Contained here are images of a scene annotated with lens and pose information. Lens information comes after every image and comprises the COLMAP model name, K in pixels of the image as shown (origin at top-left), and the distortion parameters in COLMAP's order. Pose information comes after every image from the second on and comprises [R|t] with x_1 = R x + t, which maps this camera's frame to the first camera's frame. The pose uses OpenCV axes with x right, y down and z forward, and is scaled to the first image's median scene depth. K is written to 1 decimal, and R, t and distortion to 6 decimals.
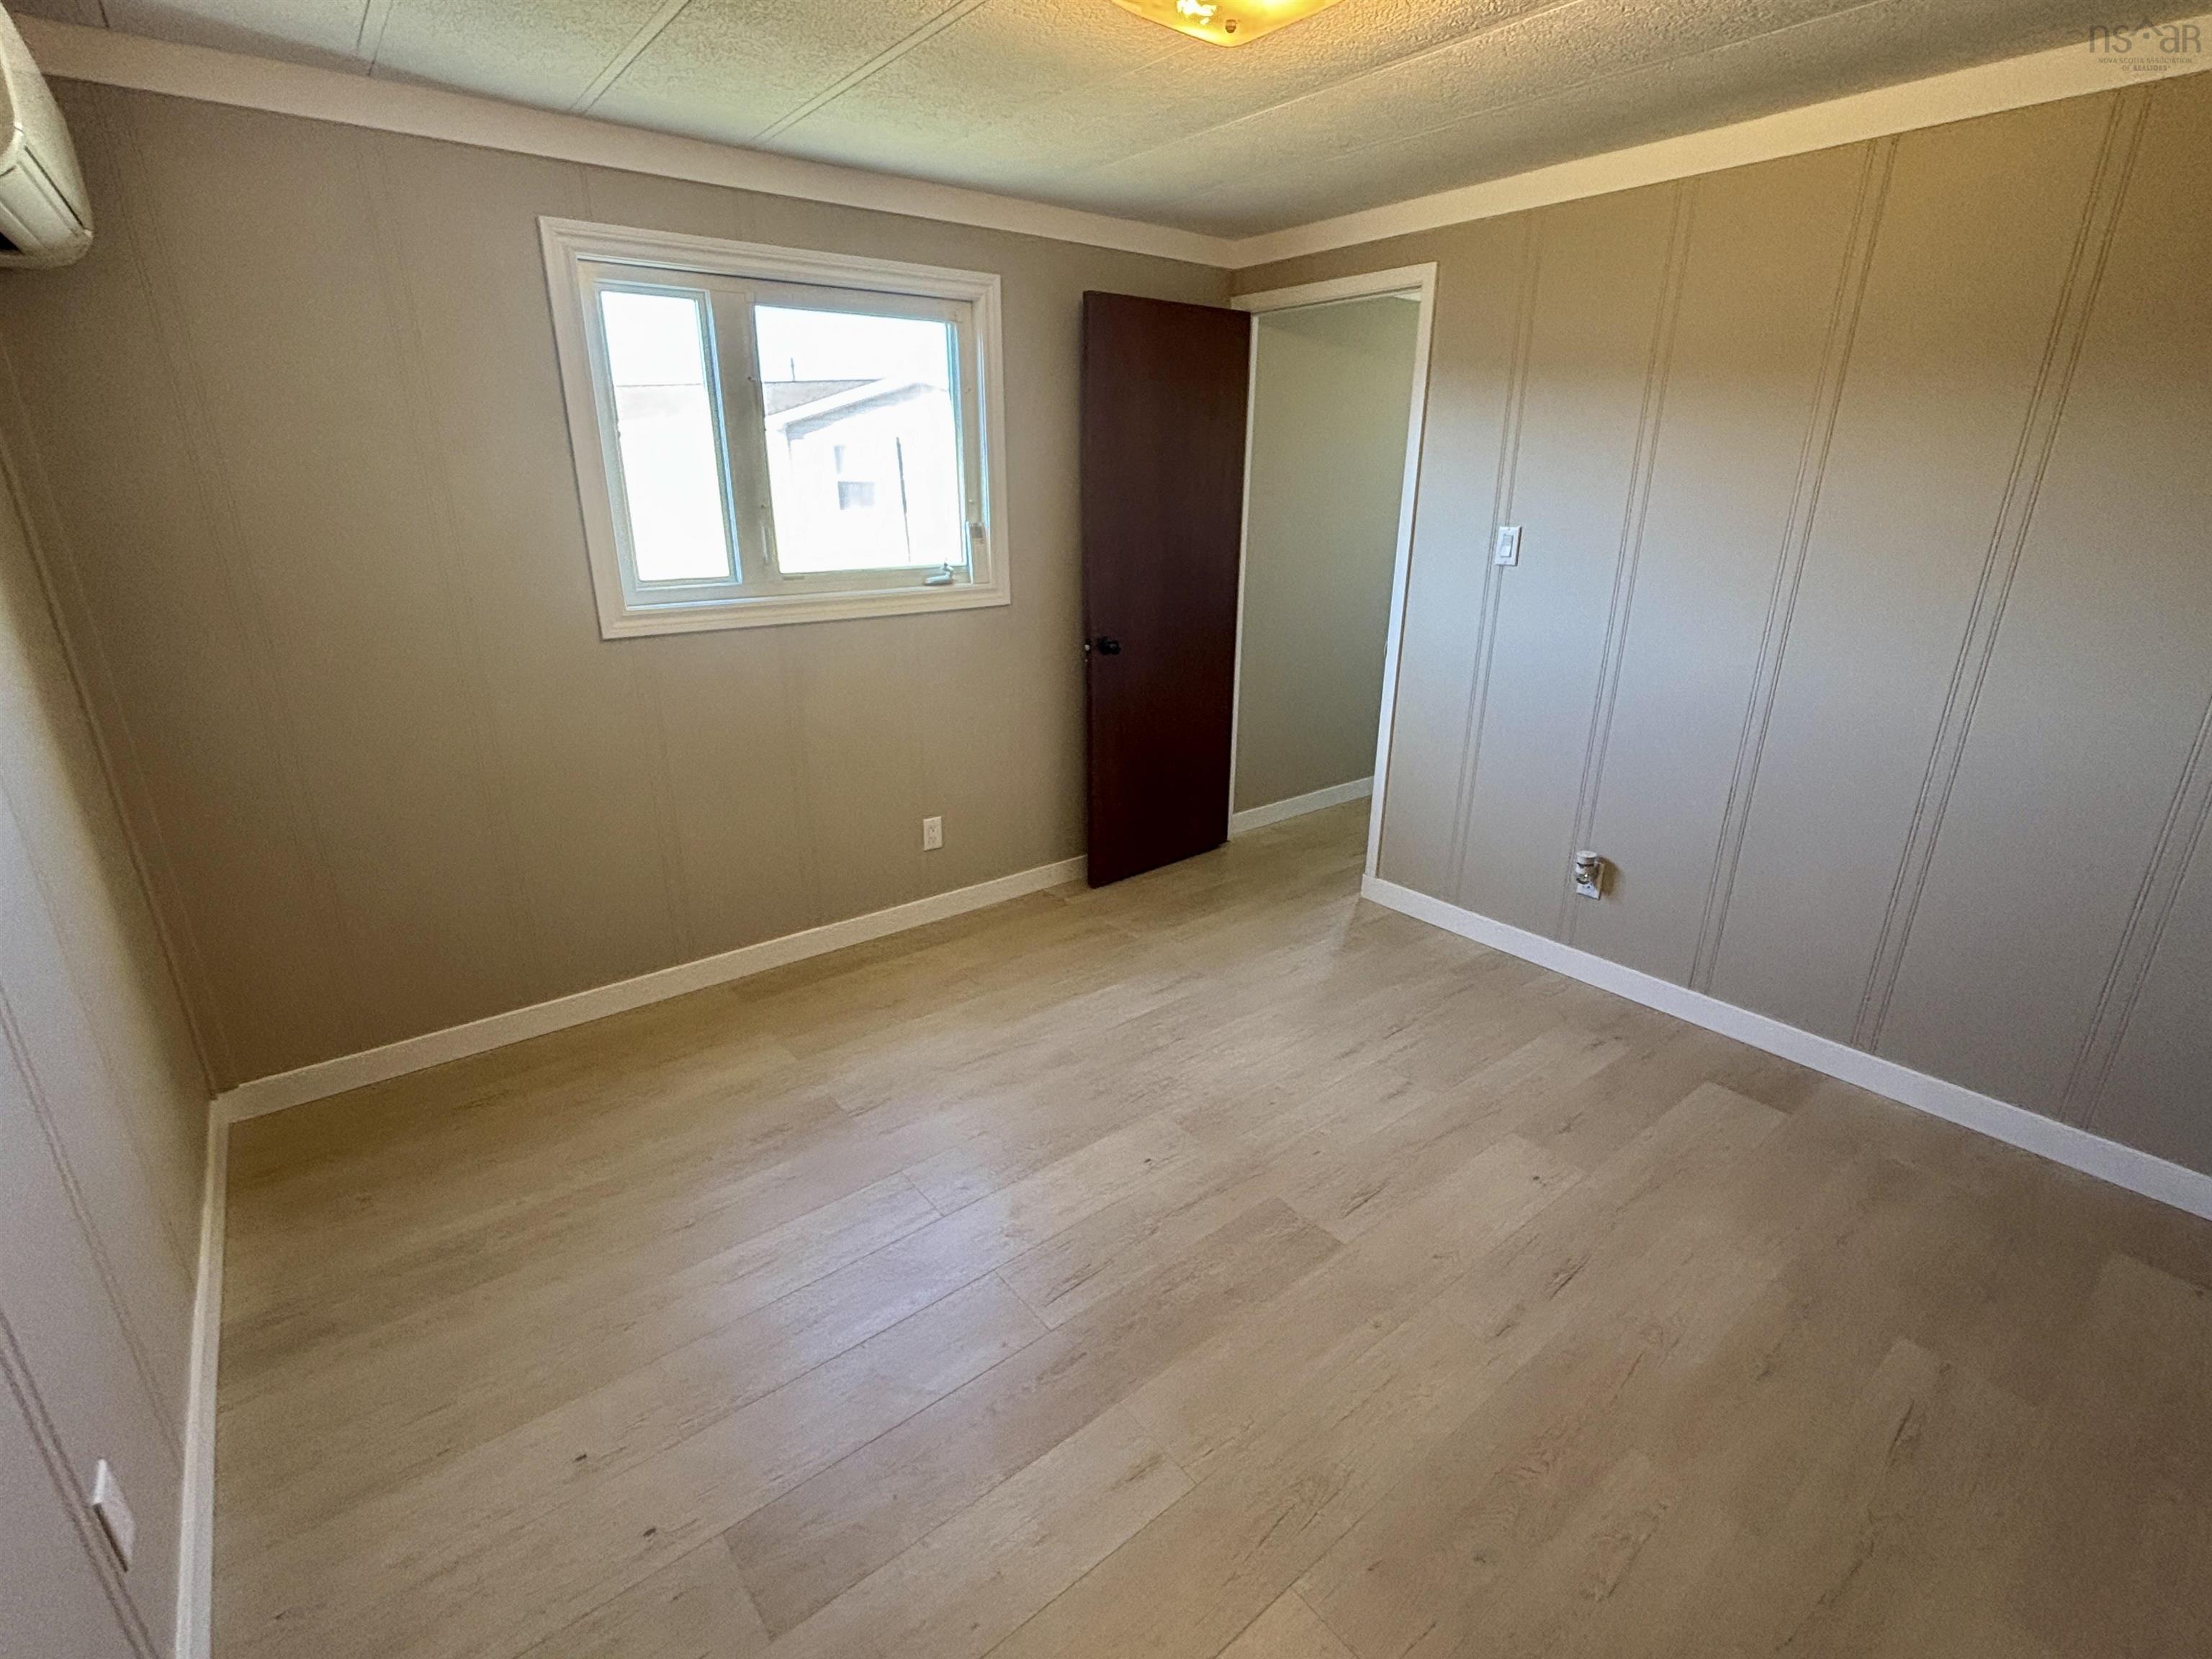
lens RADIAL K [[1029.8, 0, 1106.0], [0, 1029.8, 829.5], [0, 0, 1]] dist [-0.000614, -0.000313]
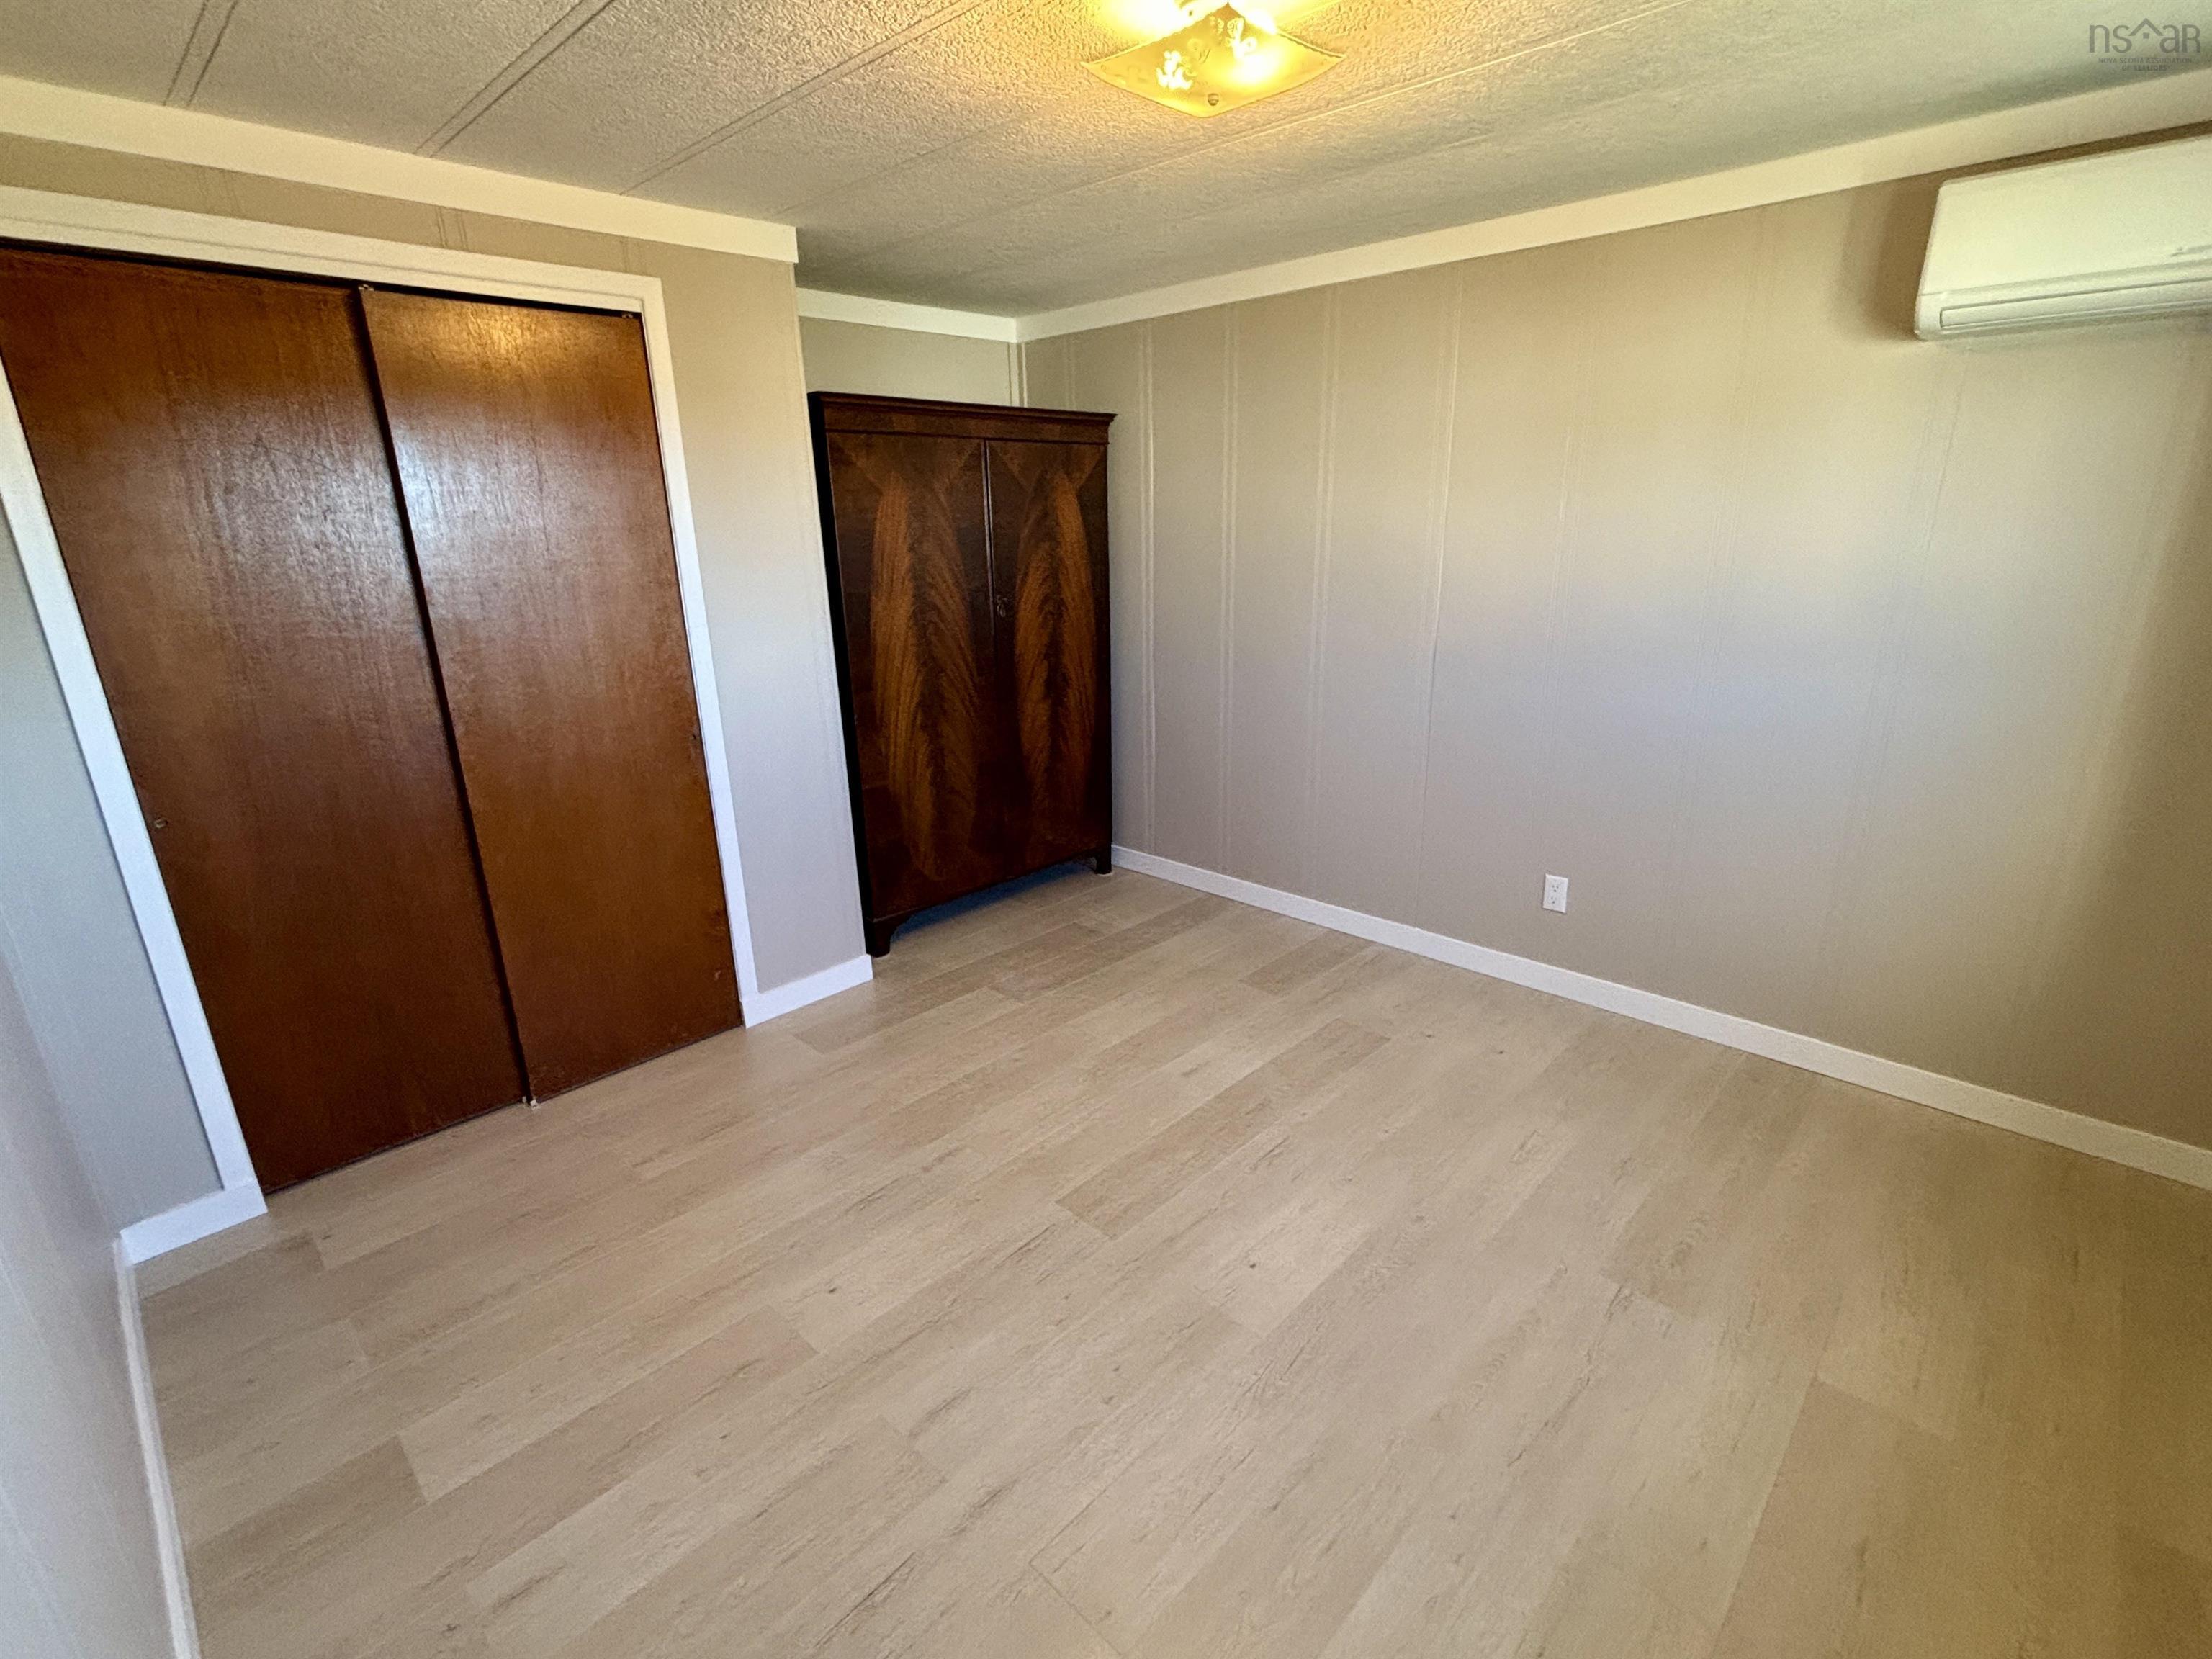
lens RADIAL K [[1029.8, 0, 1106.0], [0, 1029.8, 829.5], [0, 0, 1]] dist [-0.000614, -0.000313]
pose [[-0.990533, 0.062369, -0.122286, 0.253561], [-0.023136, 0.802234, 0.596561, -0.523772], [0.135309, 0.593742, -0.793197, 1.461875]]
